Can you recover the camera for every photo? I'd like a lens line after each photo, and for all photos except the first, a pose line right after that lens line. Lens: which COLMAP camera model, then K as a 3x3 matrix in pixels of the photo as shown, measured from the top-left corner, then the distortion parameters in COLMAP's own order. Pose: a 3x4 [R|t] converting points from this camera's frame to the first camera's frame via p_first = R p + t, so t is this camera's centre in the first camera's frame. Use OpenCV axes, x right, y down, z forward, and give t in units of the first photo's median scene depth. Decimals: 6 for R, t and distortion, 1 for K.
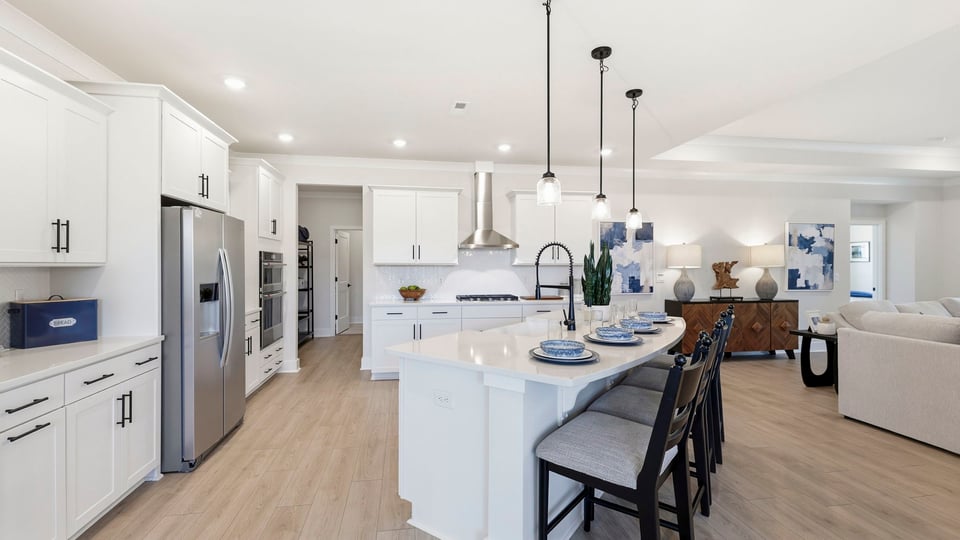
lens RADIAL K [[413.2, 0, 477.7], [0, 413.2, 258.9], [0, 0, 1]] dist [0.000667, 0.000000]
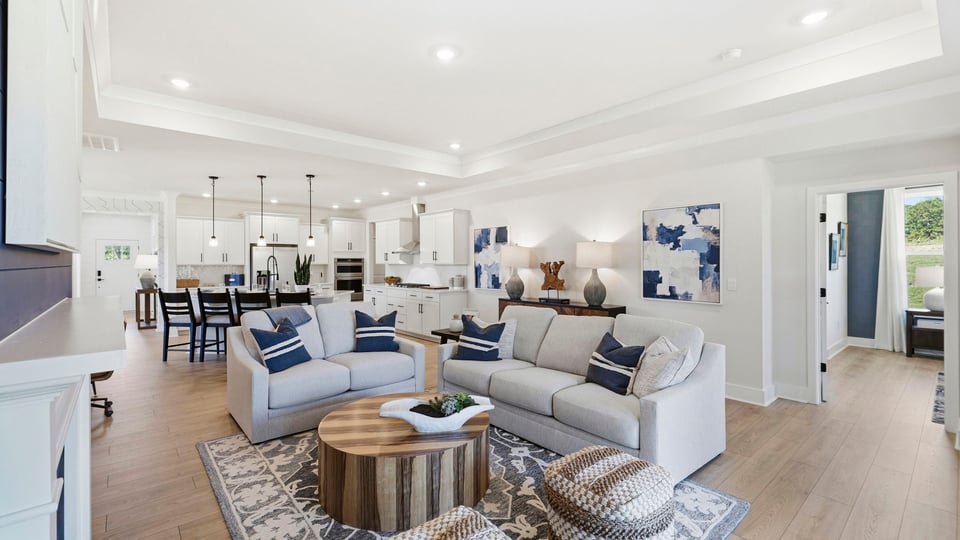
lens RADIAL K [[413.2, 0, 477.7], [0, 413.2, 258.9], [0, 0, 1]] dist [0.000667, 0.000000]
pose [[0.530232, -0.006433, -0.847828, 1.314521], [0.018435, 0.999822, 0.003944, -0.006262], [0.847652, -0.017721, 0.530256, 0.350886]]
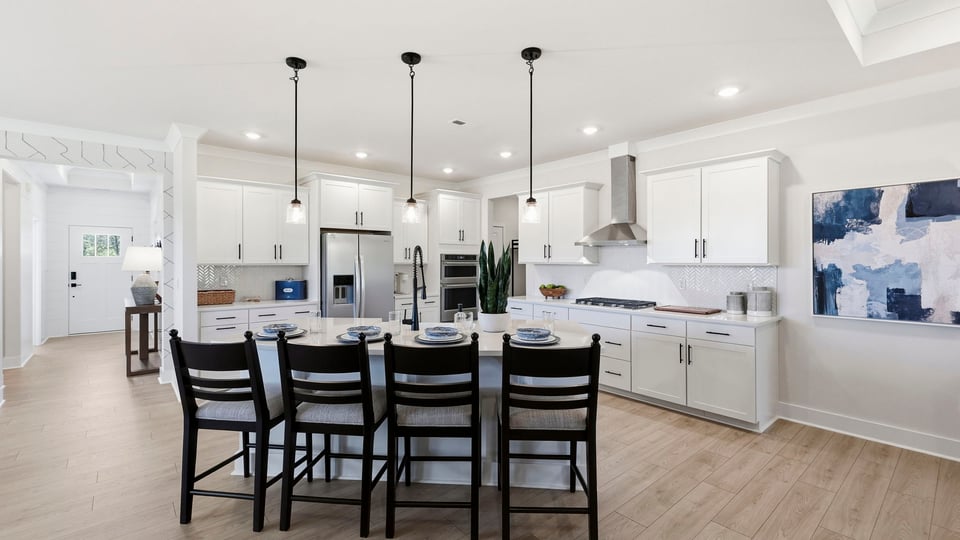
lens RADIAL K [[422.5, 0, 479.8], [0, 422.5, 254.6], [0, 0, 1]] dist [0.002642, -0.000027]
pose [[0.524879, -0.010068, -0.851117, 0.550172], [0.016212, 0.999867, -0.001830, -0.008281], [0.851023, -0.012837, 0.524972, 0.265373]]
